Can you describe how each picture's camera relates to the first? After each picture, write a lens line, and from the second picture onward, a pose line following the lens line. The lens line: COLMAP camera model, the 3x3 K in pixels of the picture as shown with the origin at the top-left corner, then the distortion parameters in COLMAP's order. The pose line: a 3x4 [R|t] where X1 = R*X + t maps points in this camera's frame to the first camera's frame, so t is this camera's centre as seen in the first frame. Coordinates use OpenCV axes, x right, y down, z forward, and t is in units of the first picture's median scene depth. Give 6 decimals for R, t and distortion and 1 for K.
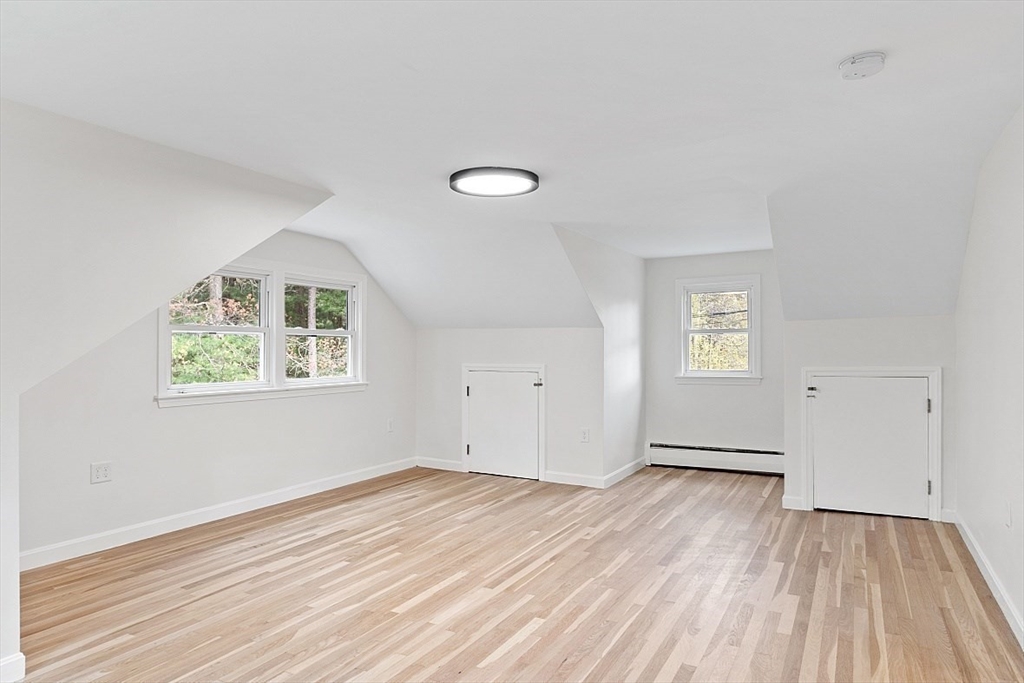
lens RADIAL K [[626.2, 0, 517.5], [0, 626.2, 346.2], [0, 0, 1]] dist [0.001124, 0.001399]
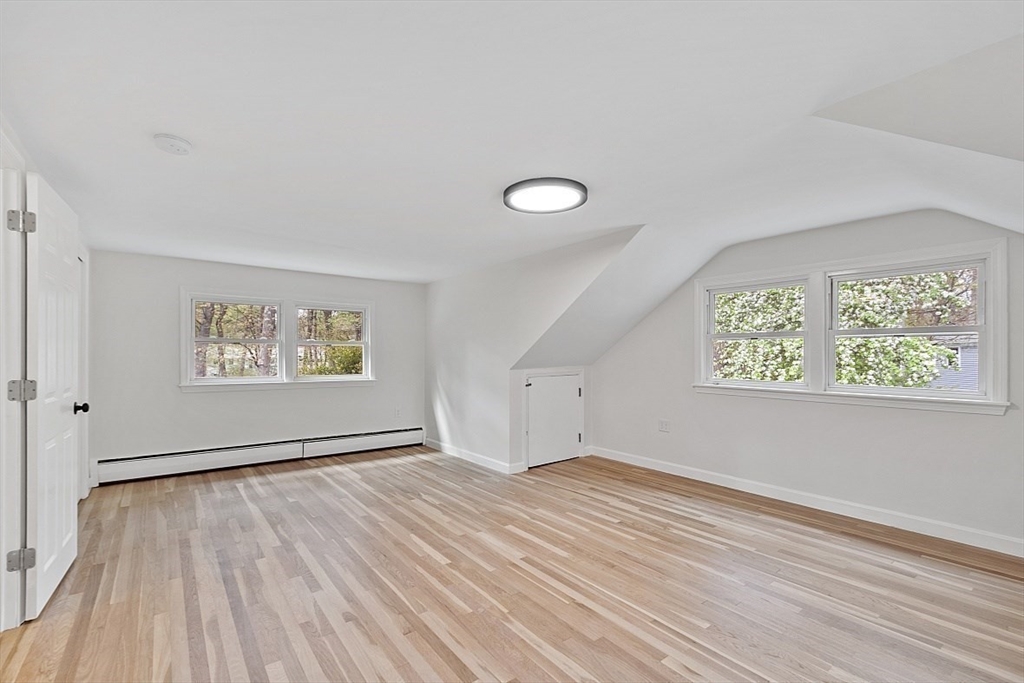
lens RADIAL K [[486.5, 0, 492.1], [0, 486.5, 352.3], [0, 0, 1]] dist [0.001605, -0.000902]
pose [[-0.460357, 0.002580, -0.887730, 0.747528], [0.006802, 0.999977, -0.000621, 0.013530], [0.887708, -0.006324, -0.460364, 1.334690]]
